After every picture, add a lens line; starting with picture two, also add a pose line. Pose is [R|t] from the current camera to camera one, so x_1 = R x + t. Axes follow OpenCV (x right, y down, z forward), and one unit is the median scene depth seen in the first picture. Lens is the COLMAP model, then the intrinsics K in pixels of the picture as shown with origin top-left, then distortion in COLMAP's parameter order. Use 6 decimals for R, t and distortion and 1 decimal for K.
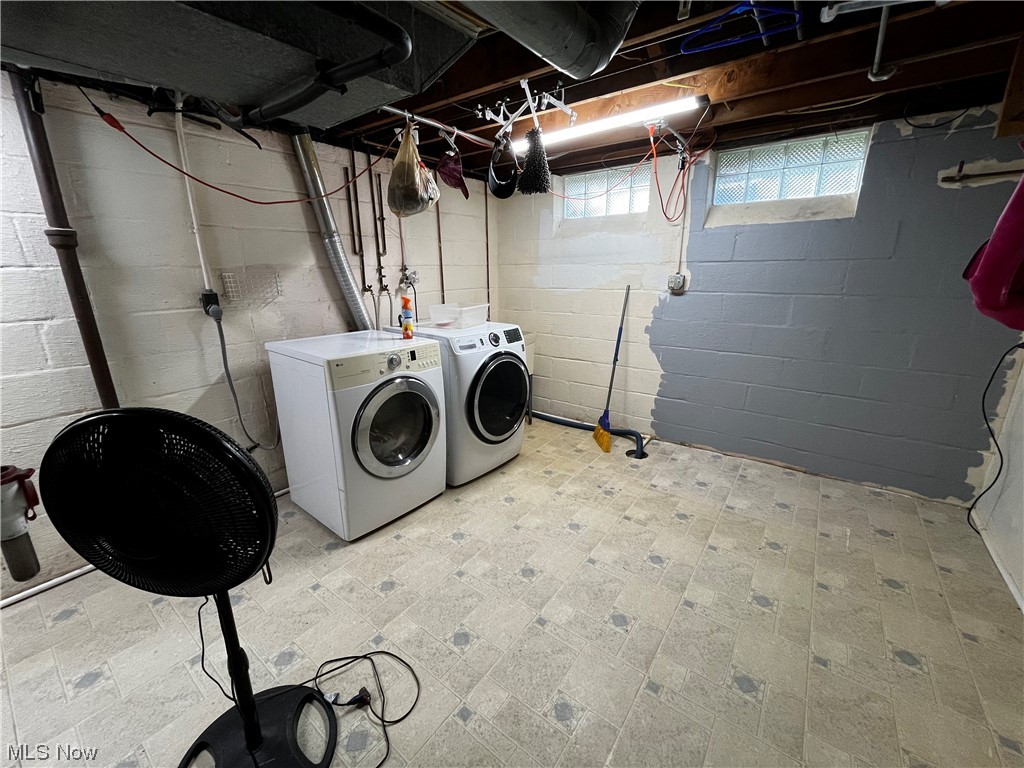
lens RADIAL K [[415.1, 0, 508.8], [0, 415.1, 381.6], [0, 0, 1]] dist [-0.004919, 0.000458]
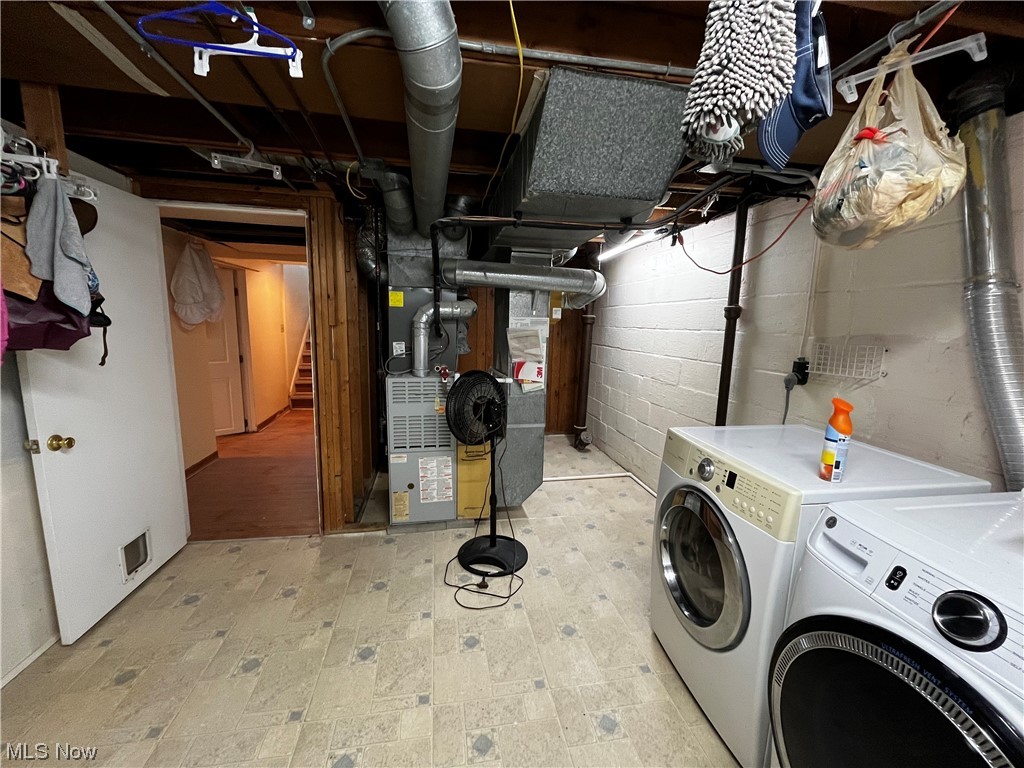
lens RADIAL K [[415.1, 0, 508.8], [0, 415.1, 383.8], [0, 0, 1]] dist [-0.004919, 0.000458]
pose [[-0.685130, 0.098057, -0.721790, 0.548017], [-0.215242, 0.919397, 0.329212, -0.421982], [0.695893, 0.380913, -0.608801, 1.422937]]
